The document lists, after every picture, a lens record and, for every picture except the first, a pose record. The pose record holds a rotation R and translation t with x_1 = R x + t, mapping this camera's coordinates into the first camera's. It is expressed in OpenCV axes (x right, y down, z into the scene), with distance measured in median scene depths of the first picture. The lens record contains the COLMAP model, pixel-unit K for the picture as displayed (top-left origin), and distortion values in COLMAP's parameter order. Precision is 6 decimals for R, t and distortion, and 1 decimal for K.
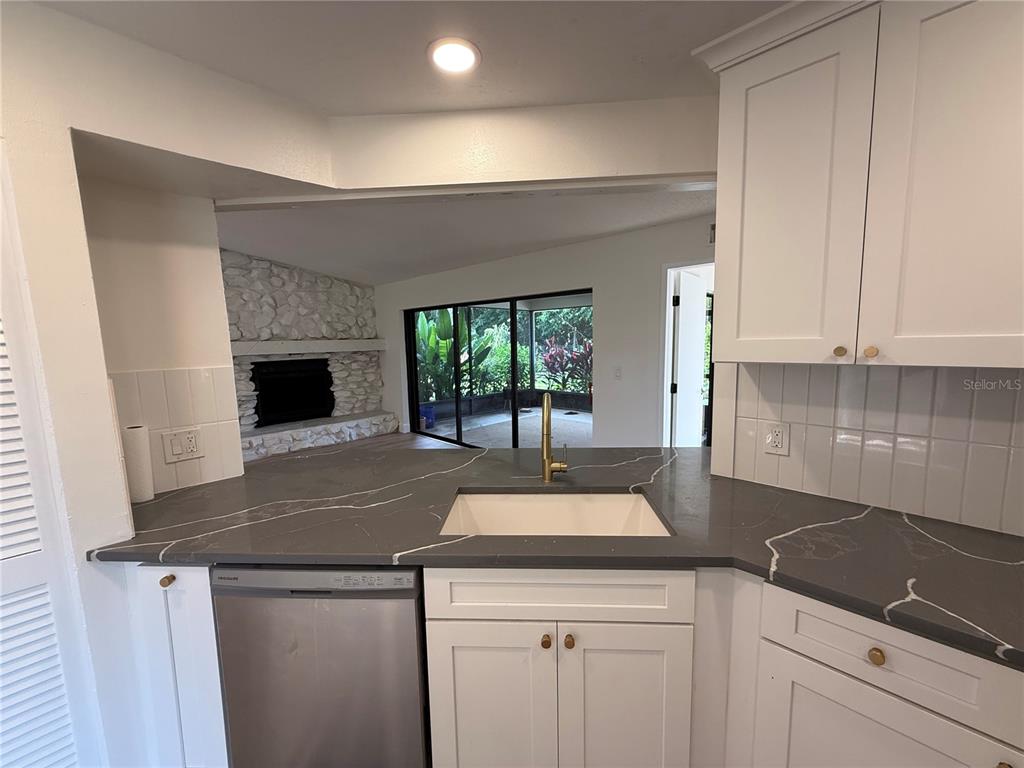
lens RADIAL K [[408.1, 0, 512.0], [0, 408.1, 384.0], [0, 0, 1]] dist [-0.000181, -0.000159]
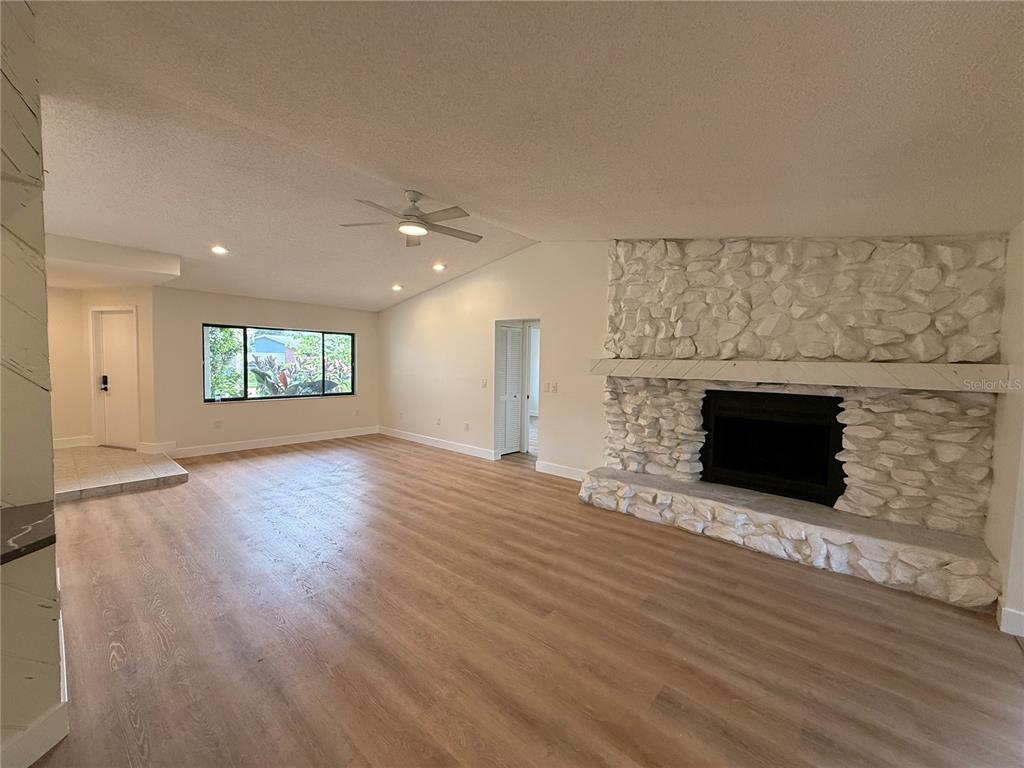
lens RADIAL K [[408.1, 0, 512.0], [0, 408.1, 384.0], [0, 0, 1]] dist [-0.000181, -0.000159]
pose [[0.053056, 0.079281, -0.995439, 0.050589], [-0.132160, 0.988632, 0.071694, -0.064558], [0.989807, 0.127754, 0.062931, 0.574940]]
